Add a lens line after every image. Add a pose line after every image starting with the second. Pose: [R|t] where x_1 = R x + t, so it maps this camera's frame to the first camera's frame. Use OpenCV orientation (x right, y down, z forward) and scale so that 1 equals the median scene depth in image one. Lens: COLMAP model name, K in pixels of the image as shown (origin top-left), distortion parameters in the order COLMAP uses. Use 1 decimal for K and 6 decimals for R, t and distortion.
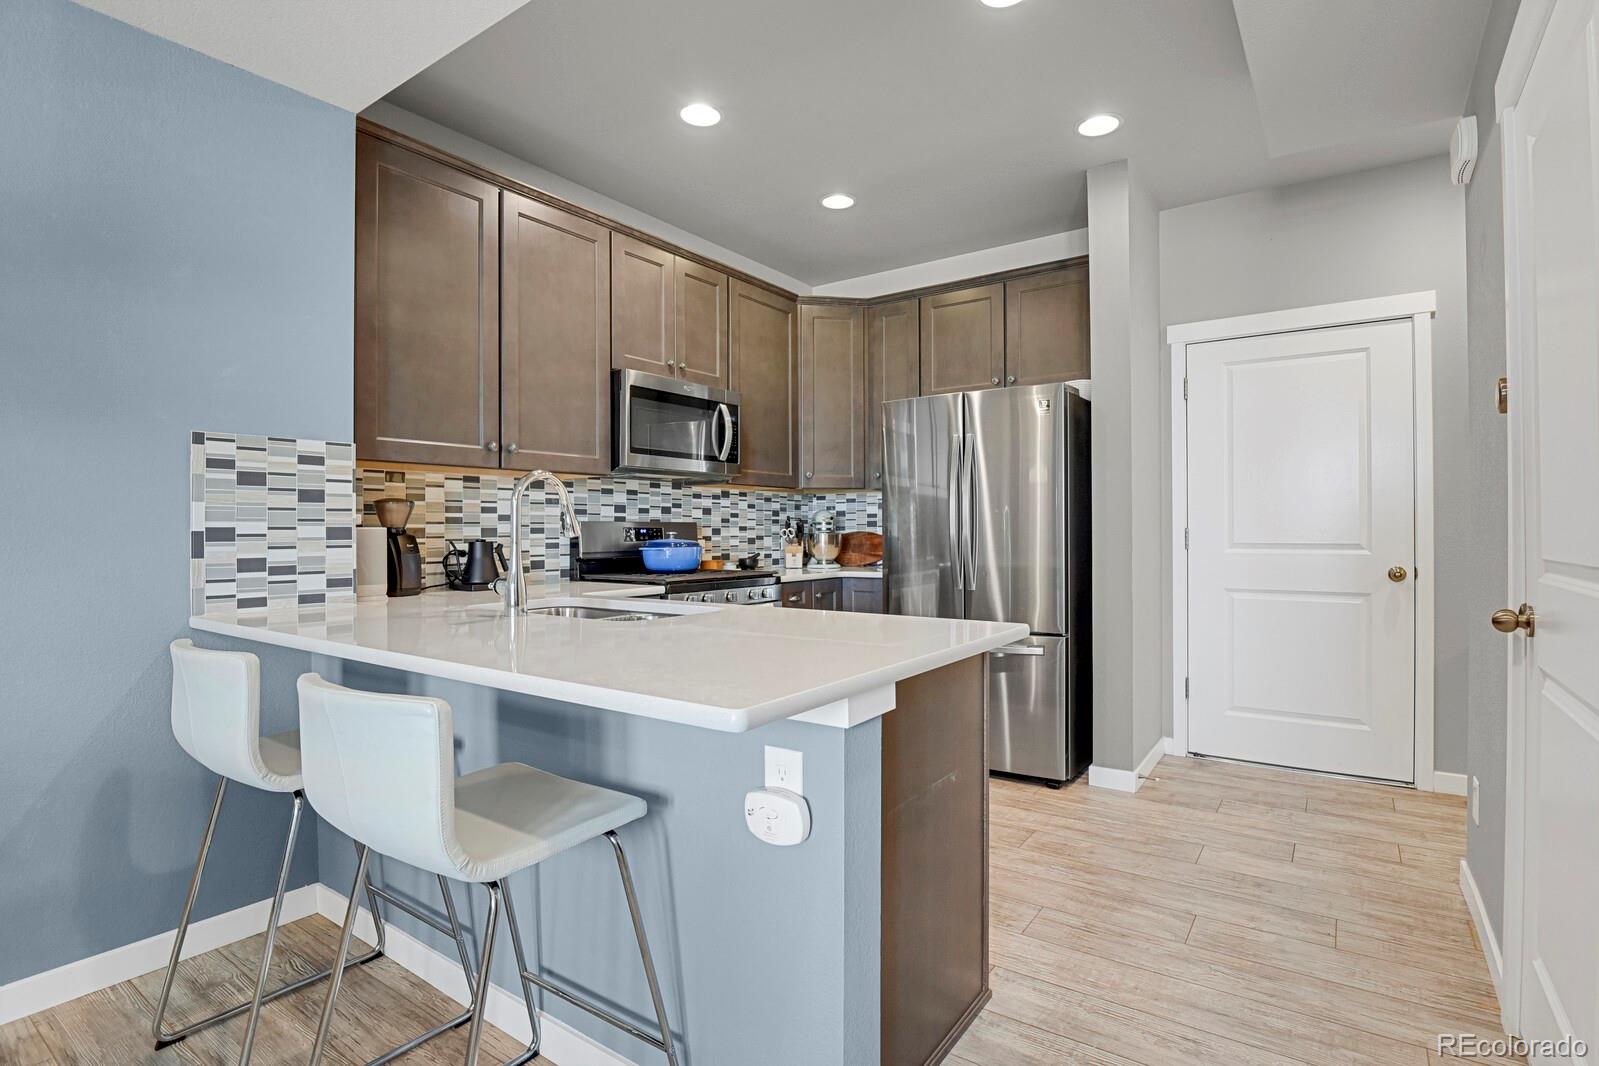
lens RADIAL K [[780.4, 0, 808.9], [0, 780.4, 528.1], [0, 0, 1]] dist [-0.022128, -0.004622]
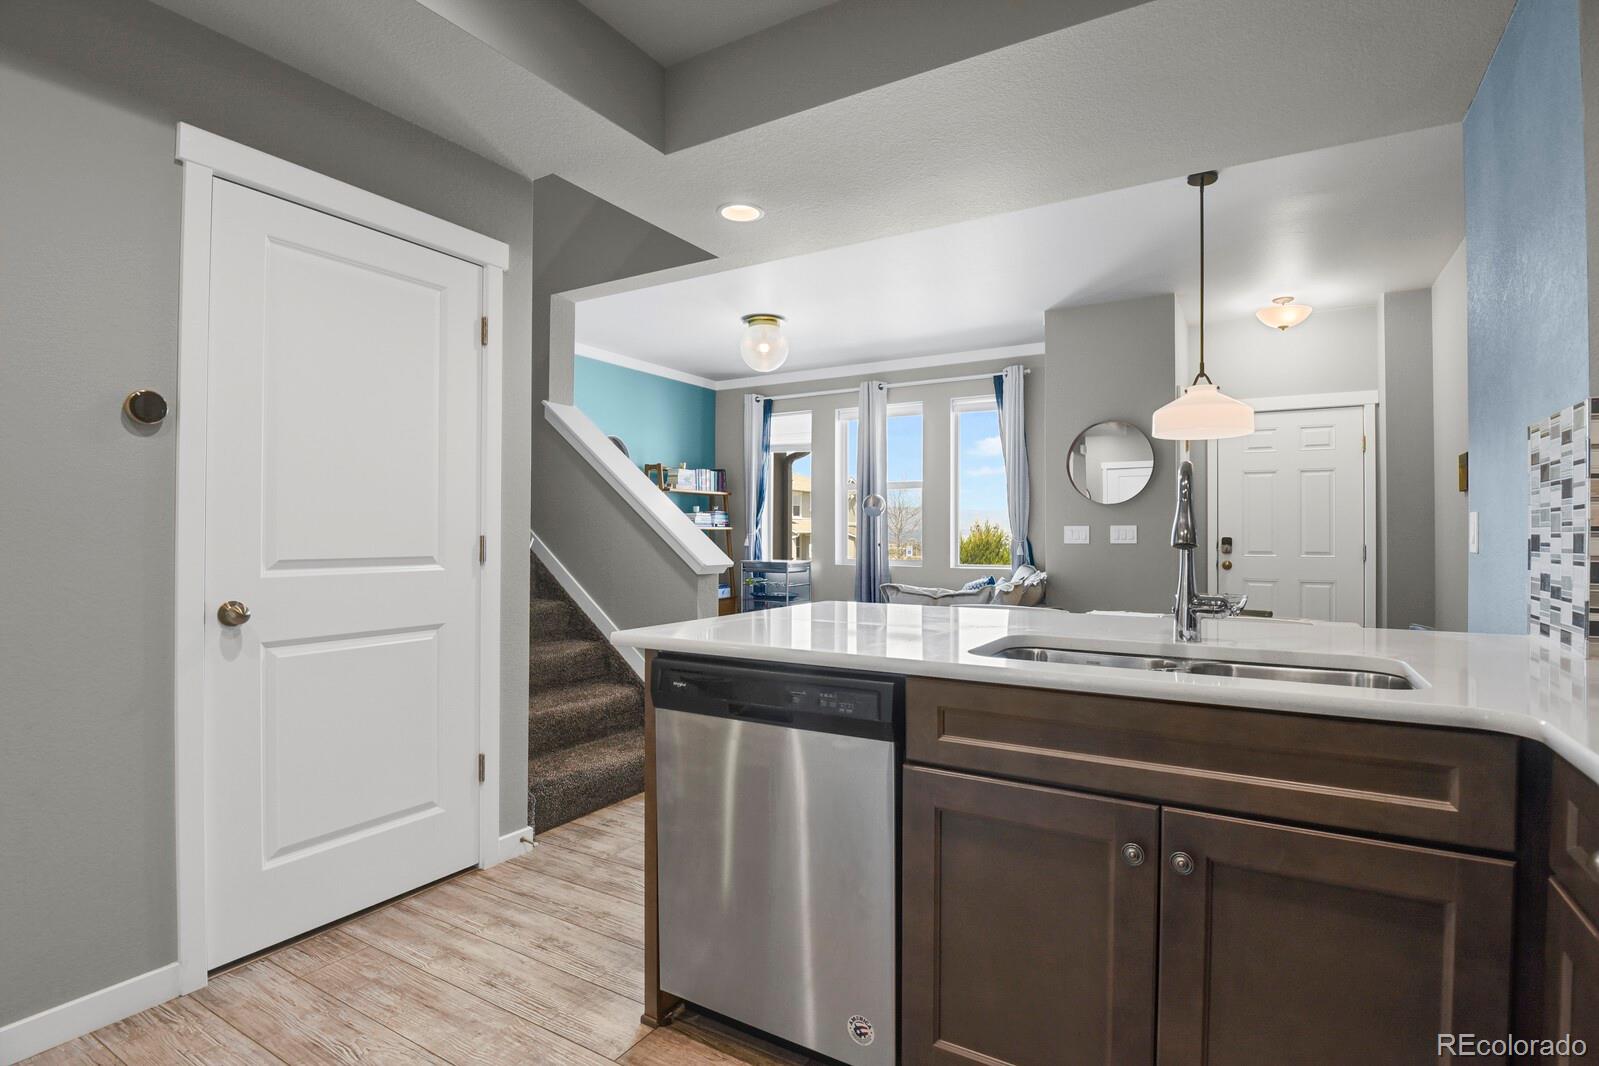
lens RADIAL K [[780.4, 0, 808.9], [0, 780.4, 528.1], [0, 0, 1]] dist [-0.022128, -0.004622]
pose [[-0.996972, -0.000029, -0.077764, 0.056606], [0.000913, 0.999927, -0.012084, 0.000605], [0.077758, -0.012118, -0.996899, 1.070629]]
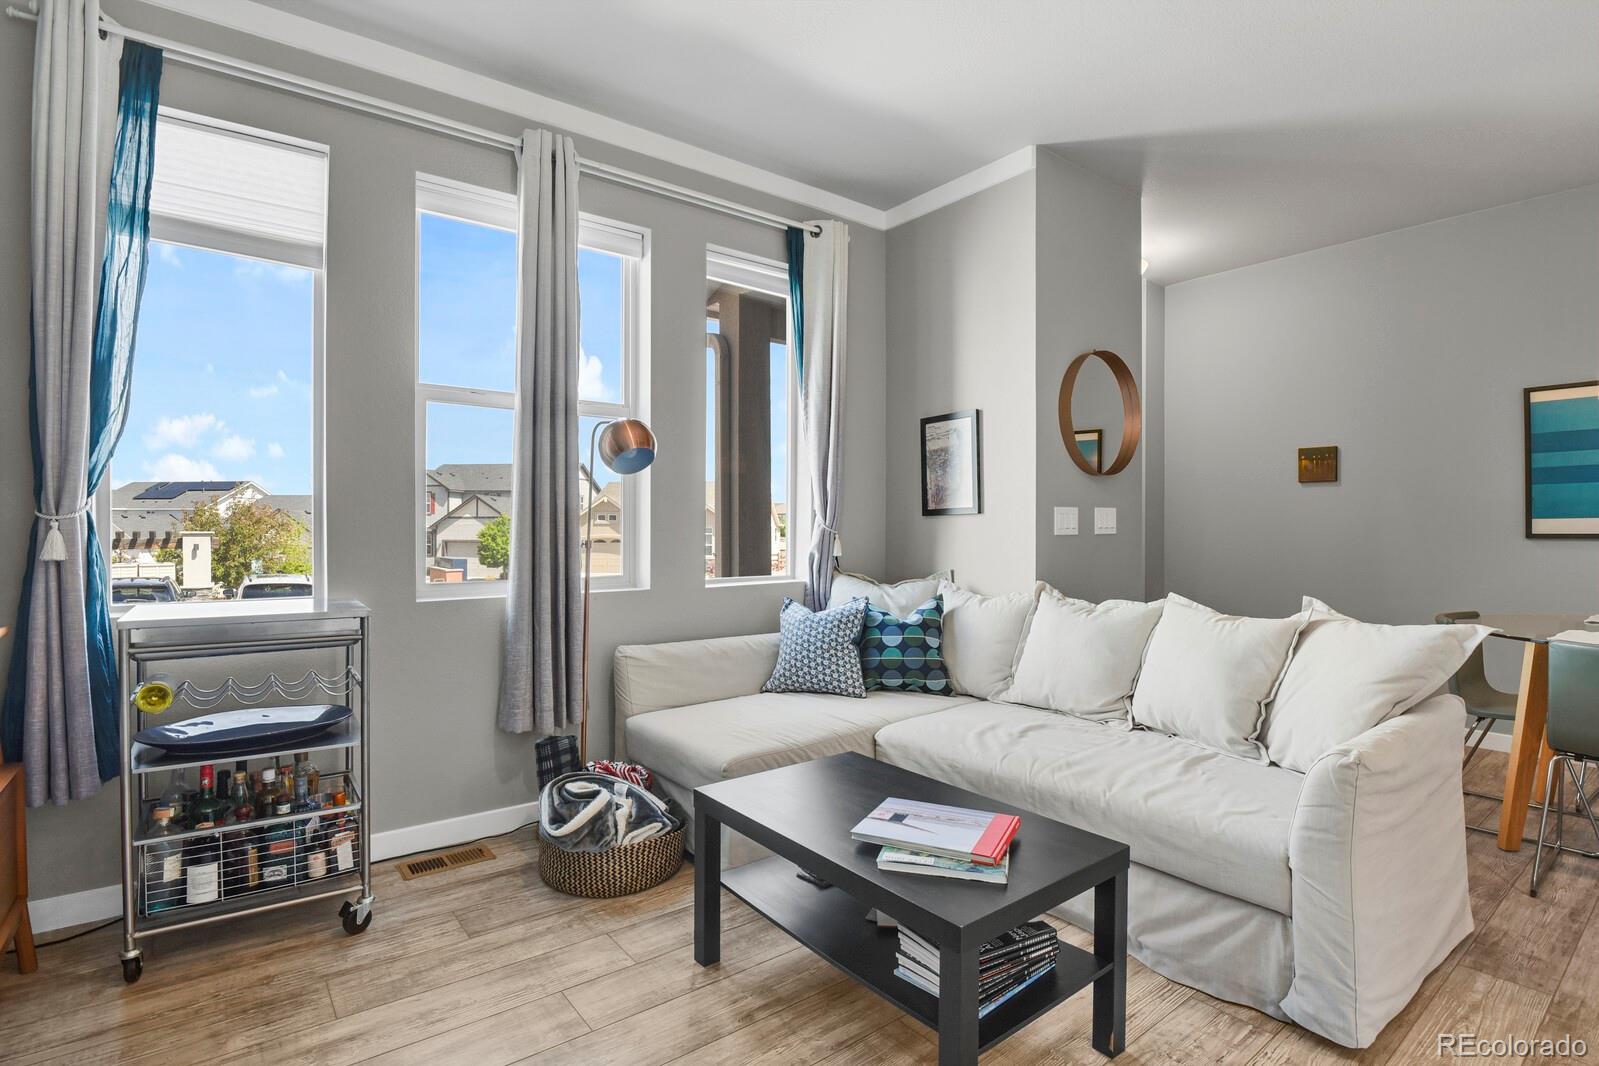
lens RADIAL K [[780.4, 0, 808.9], [0, 780.4, 528.1], [0, 0, 1]] dist [-0.022128, -0.004622]
pose [[-0.292097, 0.005974, -0.956370, 0.437349], [0.001720, 0.999982, 0.005721, -0.001905], [0.956387, 0.000026, -0.292102, -0.463025]]
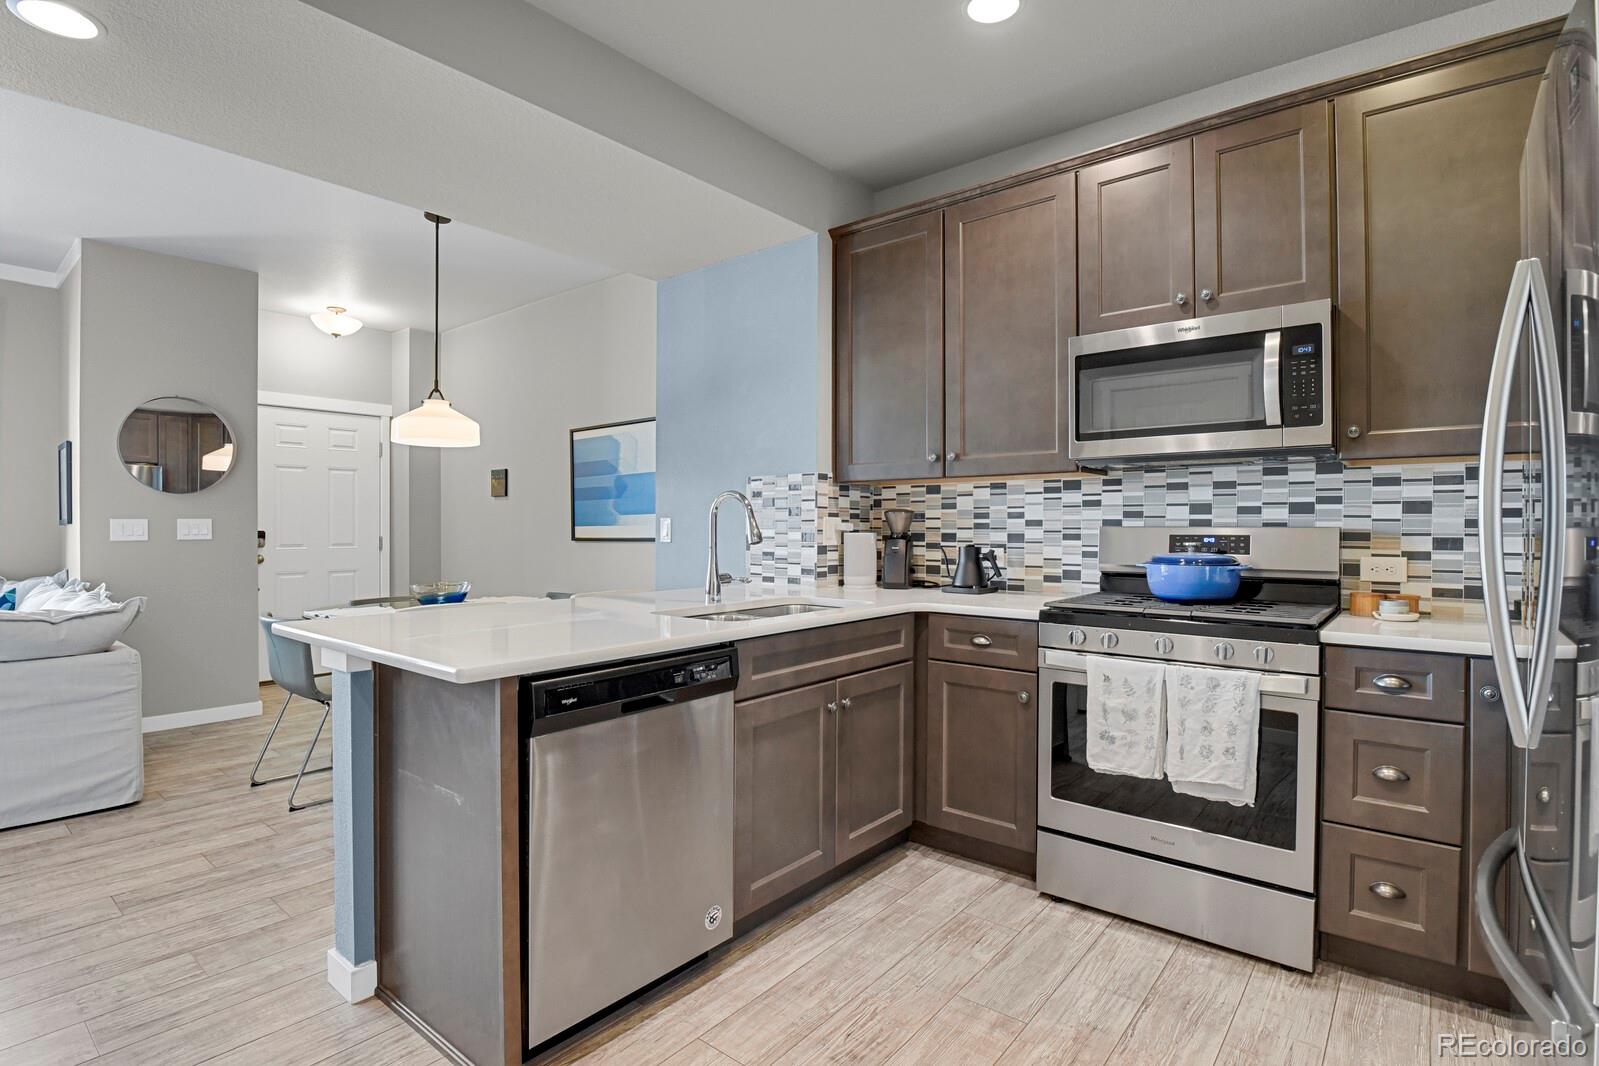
lens RADIAL K [[780.4, 0, 808.9], [0, 780.4, 528.1], [0, 0, 1]] dist [-0.022128, -0.004622]
pose [[-0.072911, 0.008409, -0.997303, 0.557420], [0.002265, 0.999963, 0.008266, -0.014727], [0.997336, -0.001656, -0.072927, 0.749545]]
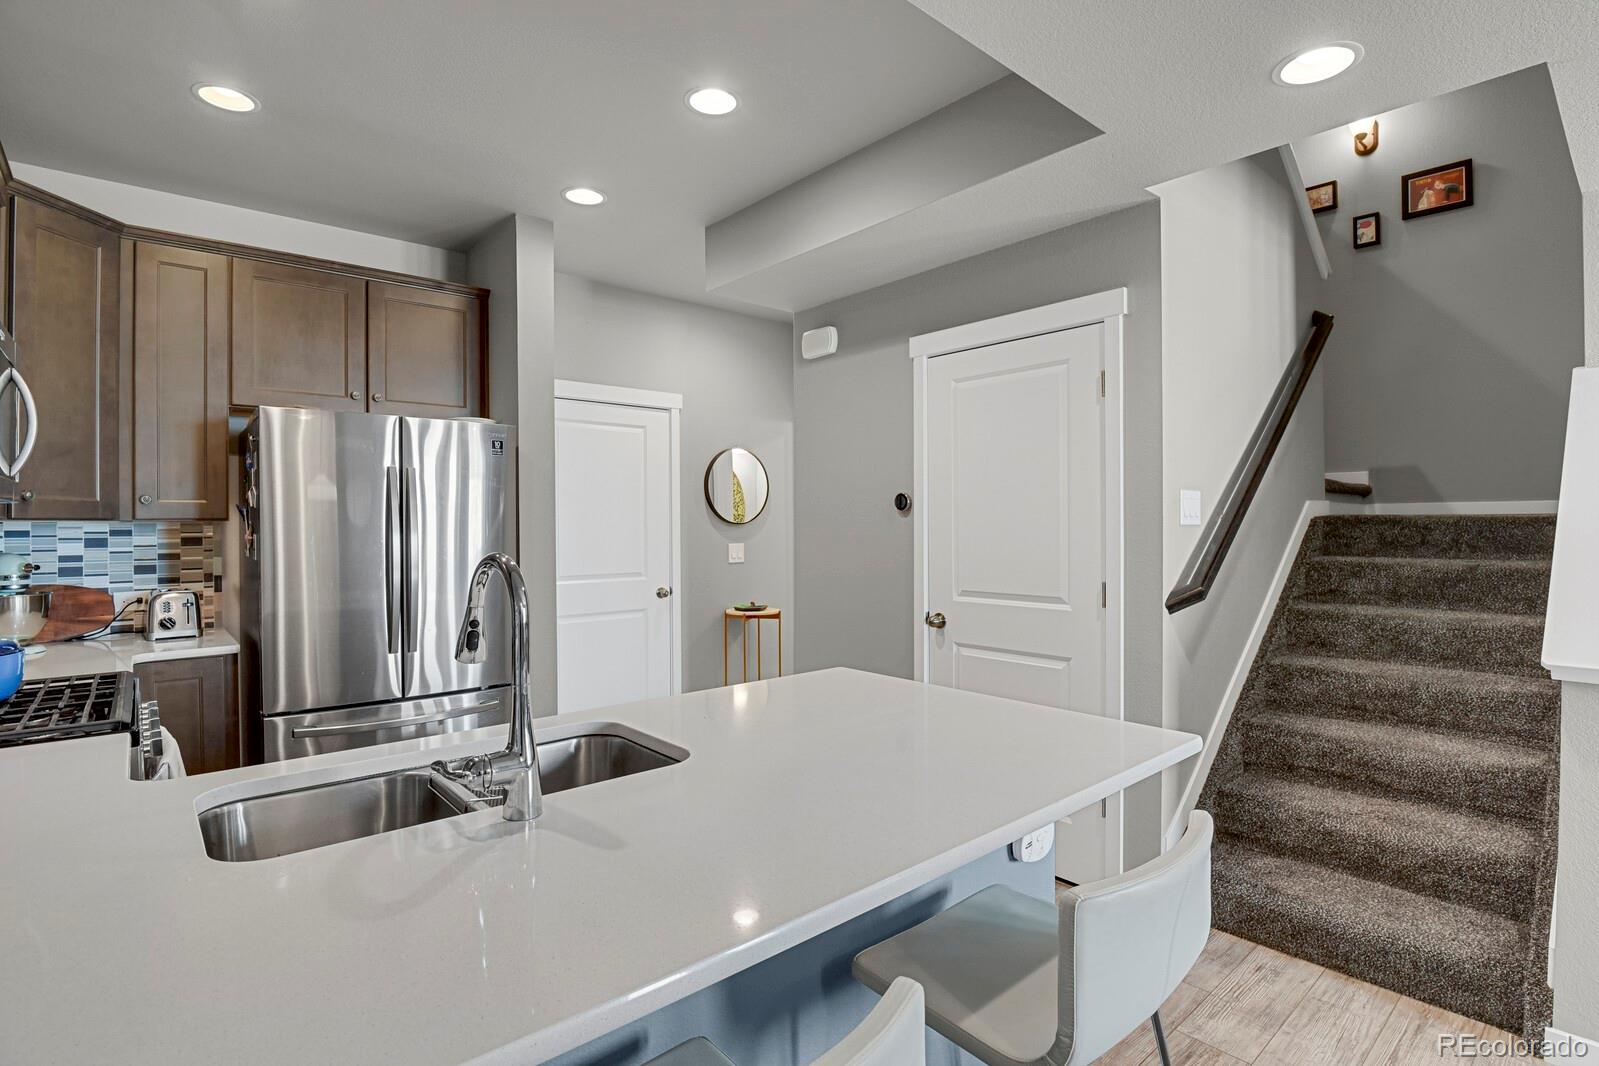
lens RADIAL K [[780.4, 0, 808.9], [0, 780.4, 528.1], [0, 0, 1]] dist [-0.022128, -0.004622]
pose [[0.238090, -0.002424, 0.971240, -0.520729], [0.000777, 0.999997, 0.002305, -0.058158], [-0.971243, 0.000206, 0.238091, 0.393181]]
